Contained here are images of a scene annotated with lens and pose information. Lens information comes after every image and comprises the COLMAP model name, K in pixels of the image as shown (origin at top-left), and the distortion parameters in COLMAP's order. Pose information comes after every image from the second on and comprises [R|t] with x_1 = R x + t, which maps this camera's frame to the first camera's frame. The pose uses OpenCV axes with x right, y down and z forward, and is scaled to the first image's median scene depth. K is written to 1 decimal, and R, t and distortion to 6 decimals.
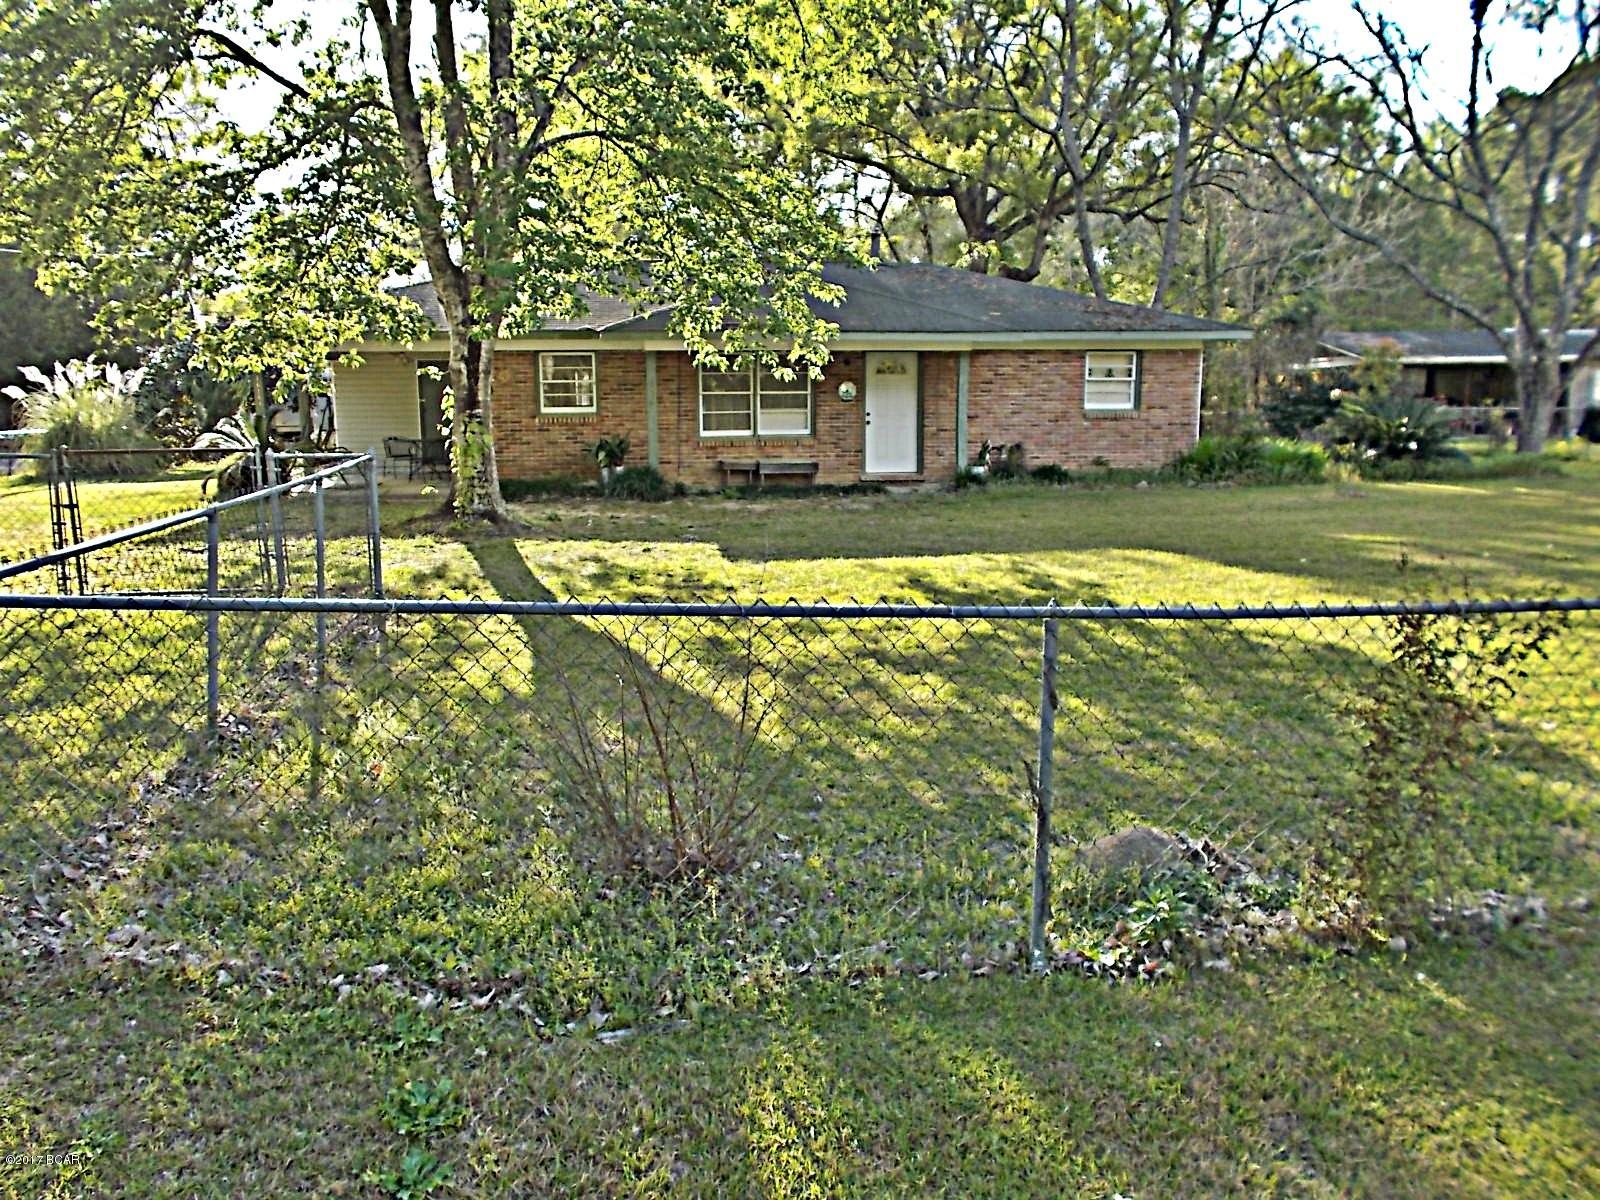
lens RADIAL K [[1179.4, 0, 800.0], [0, 1179.4, 600.0], [0, 0, 1]] dist [-0.027239, 0.000252]
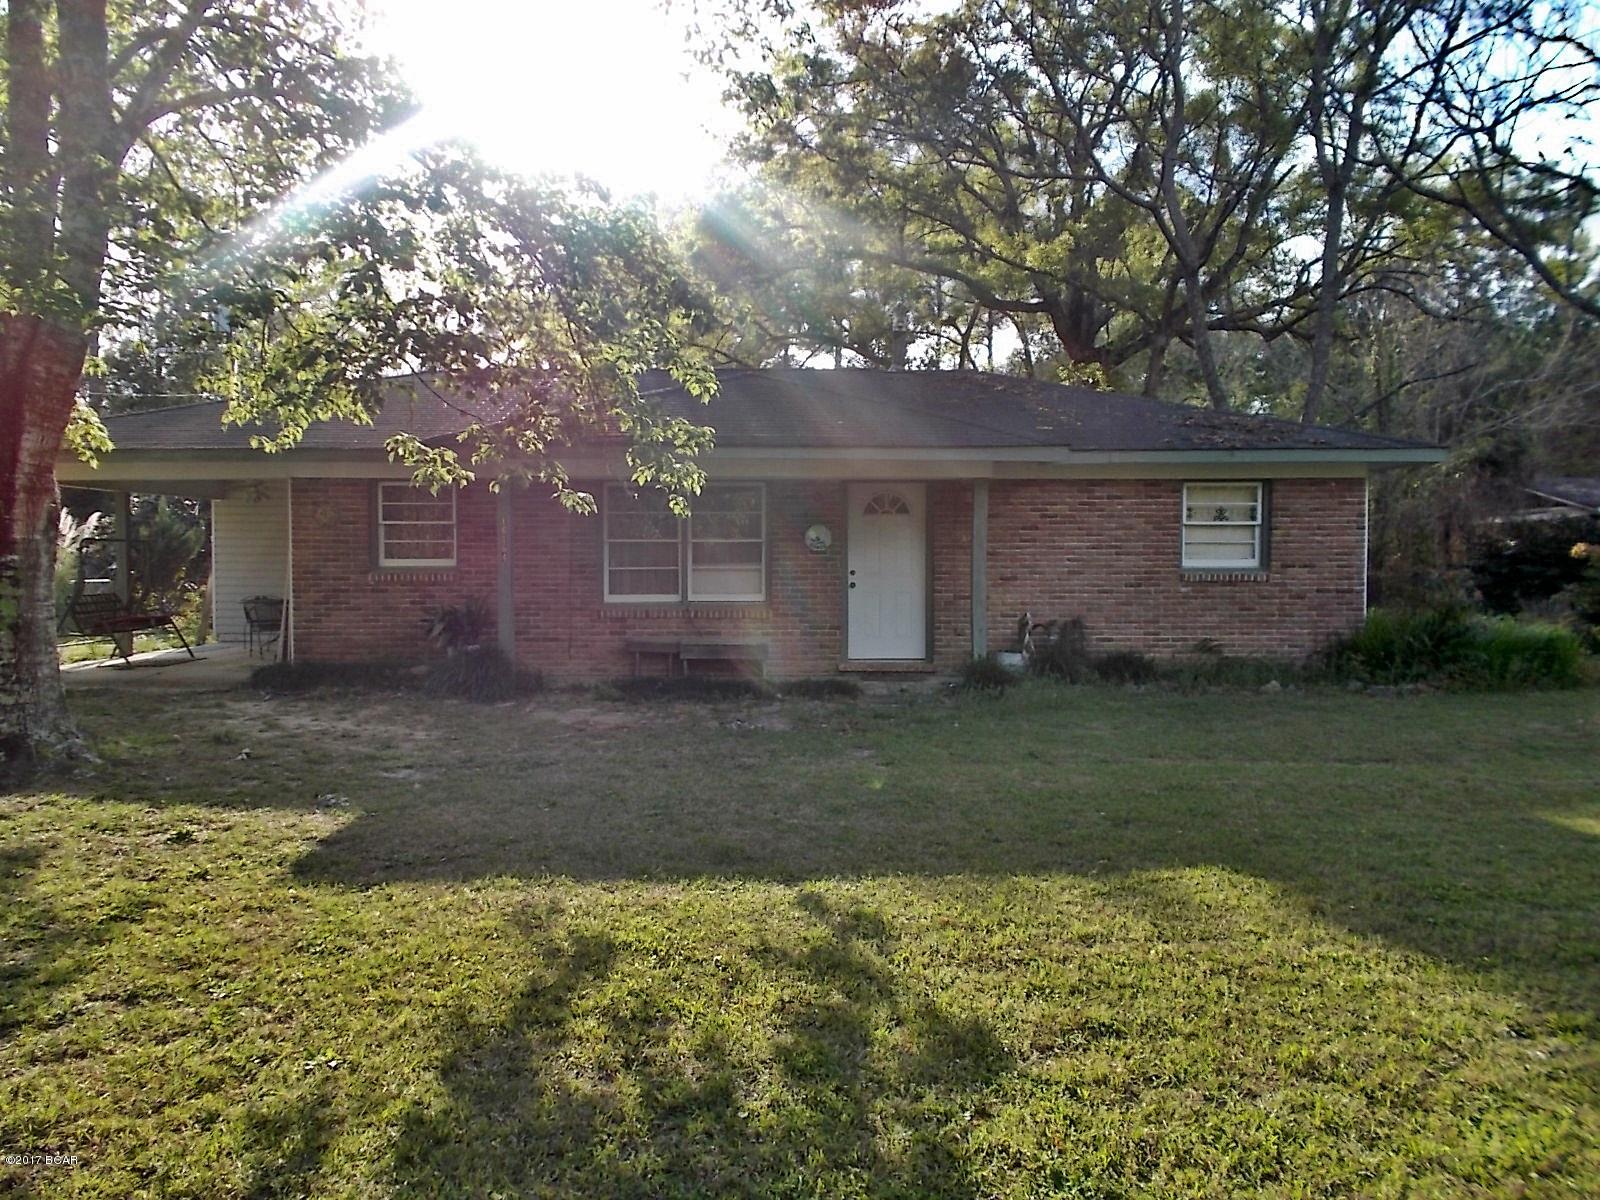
lens RADIAL K [[1179.4, 0, 800.0], [0, 1179.4, 600.0], [0, 0, 1]] dist [-0.027239, 0.000252]
pose [[0.990681, 0.011661, -0.135701, 0.120393], [-0.029672, 0.990876, -0.131472, -0.051636], [0.132930, 0.134273, 0.981988, 0.329506]]
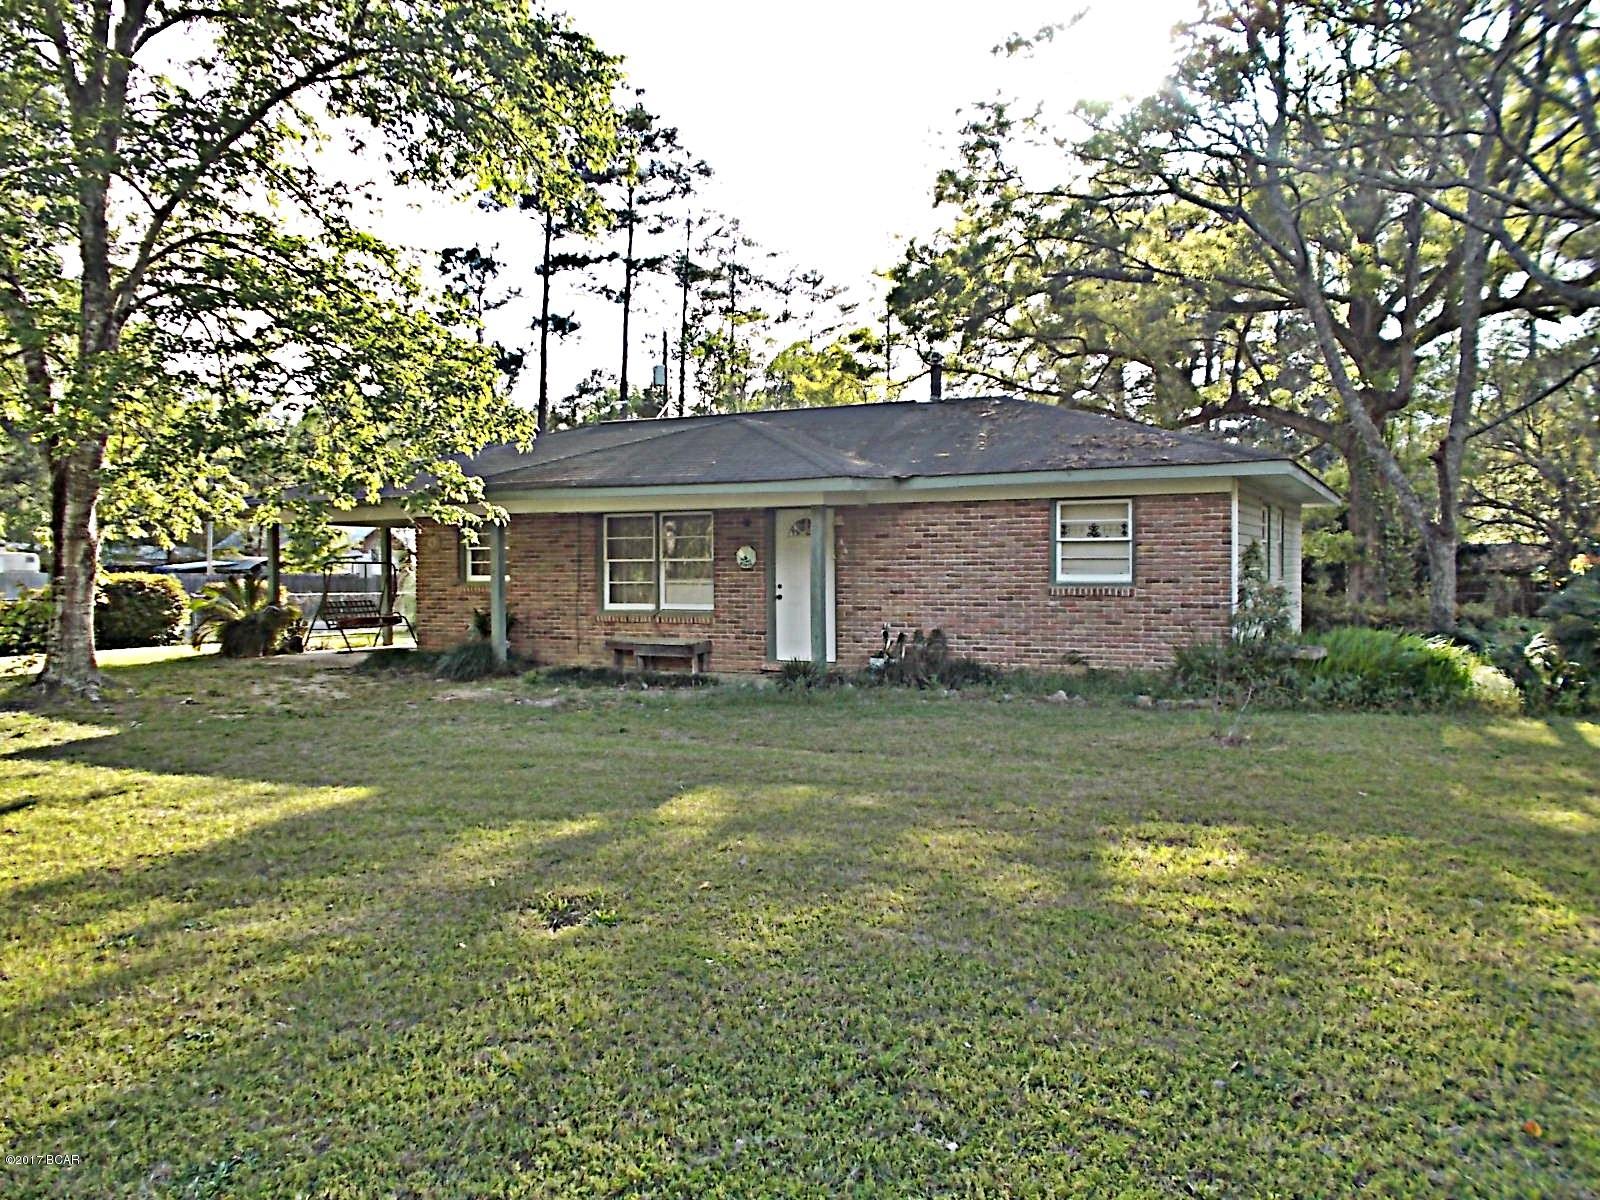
lens RADIAL K [[1179.4, 0, 800.0], [0, 1179.4, 600.0], [0, 0, 1]] dist [-0.027239, 0.000252]
pose [[0.828797, 0.016539, -0.559306, 0.511922], [-0.099799, 0.987905, -0.118672, -0.055405], [0.550578, 0.154173, 0.820423, 0.354531]]
